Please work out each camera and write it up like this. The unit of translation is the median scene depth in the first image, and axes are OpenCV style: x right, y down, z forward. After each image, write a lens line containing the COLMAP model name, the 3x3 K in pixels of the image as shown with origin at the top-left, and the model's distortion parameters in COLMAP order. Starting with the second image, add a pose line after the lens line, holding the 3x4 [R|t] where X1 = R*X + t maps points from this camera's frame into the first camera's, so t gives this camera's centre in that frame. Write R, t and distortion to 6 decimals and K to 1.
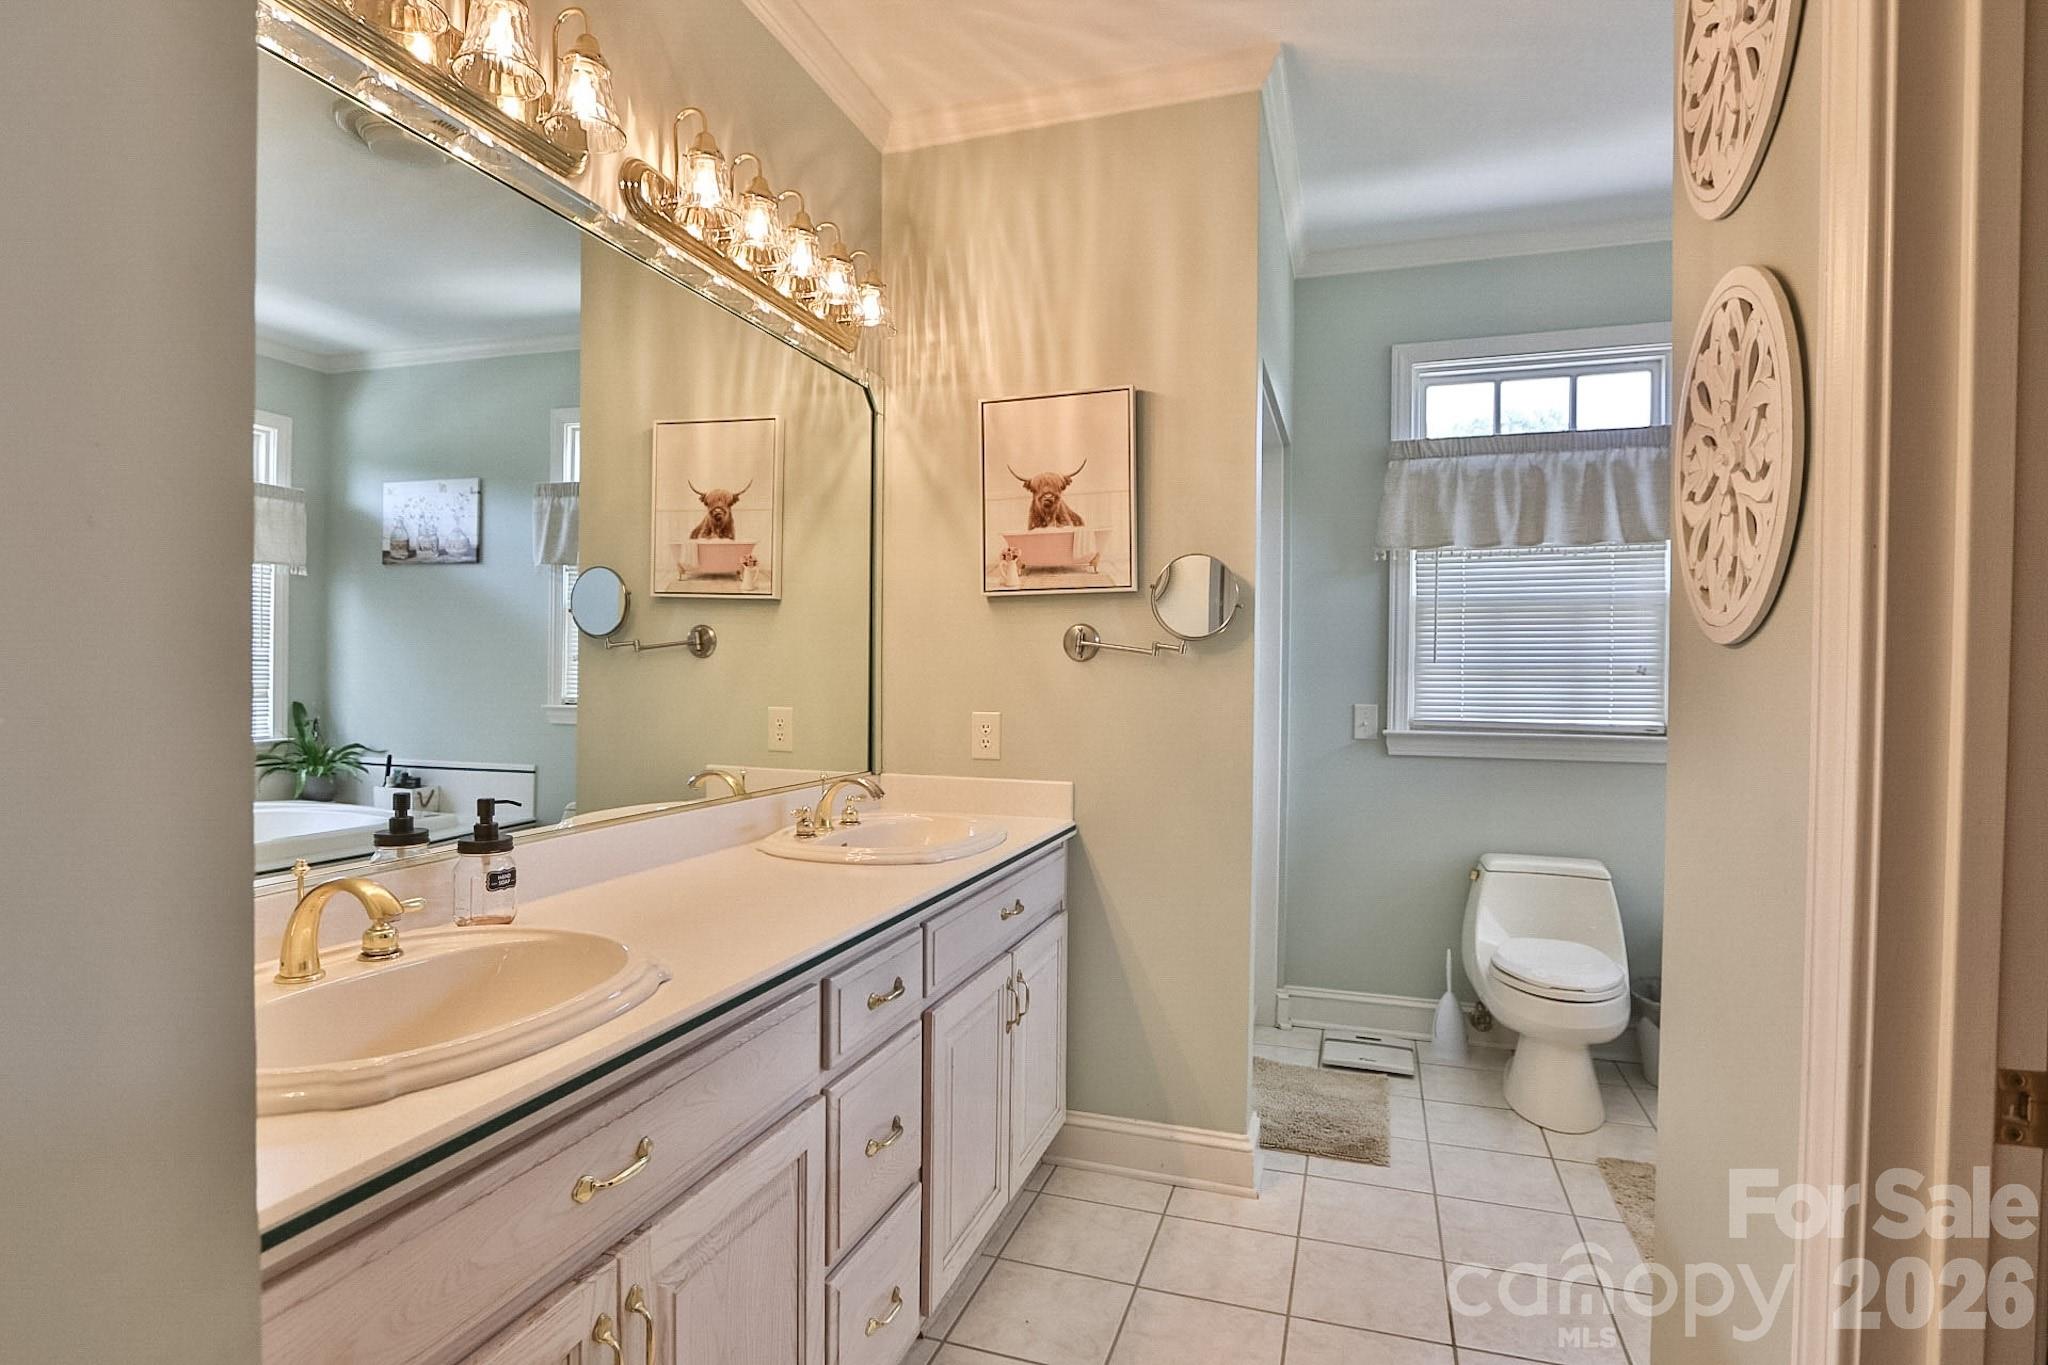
lens RADIAL K [[1053.9, 0, 1022.5], [0, 1053.9, 684.1], [0, 0, 1]] dist [-0.000199, 0.000004]
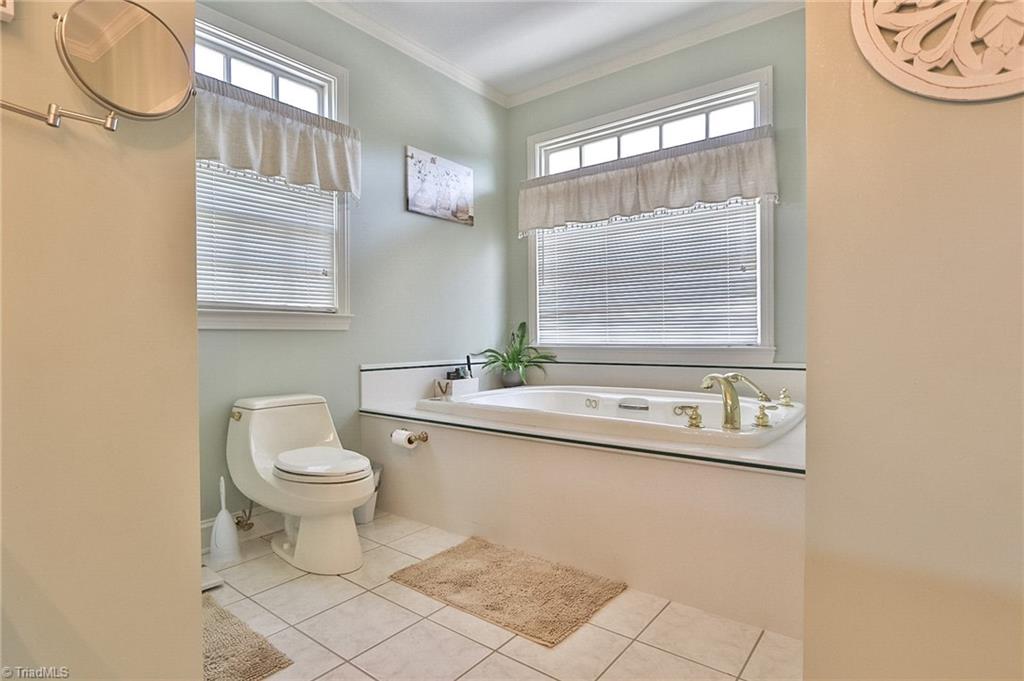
lens RADIAL K [[527.0, 0, 512.7], [0, 527.0, 344.5], [0, 0, 1]] dist [-0.000199, 0.000004]
pose [[0.343968, -0.028191, 0.938558, -0.074321], [0.008201, 0.999601, 0.027019, 0.077504], [-0.938946, -0.001596, 0.344062, 0.452238]]
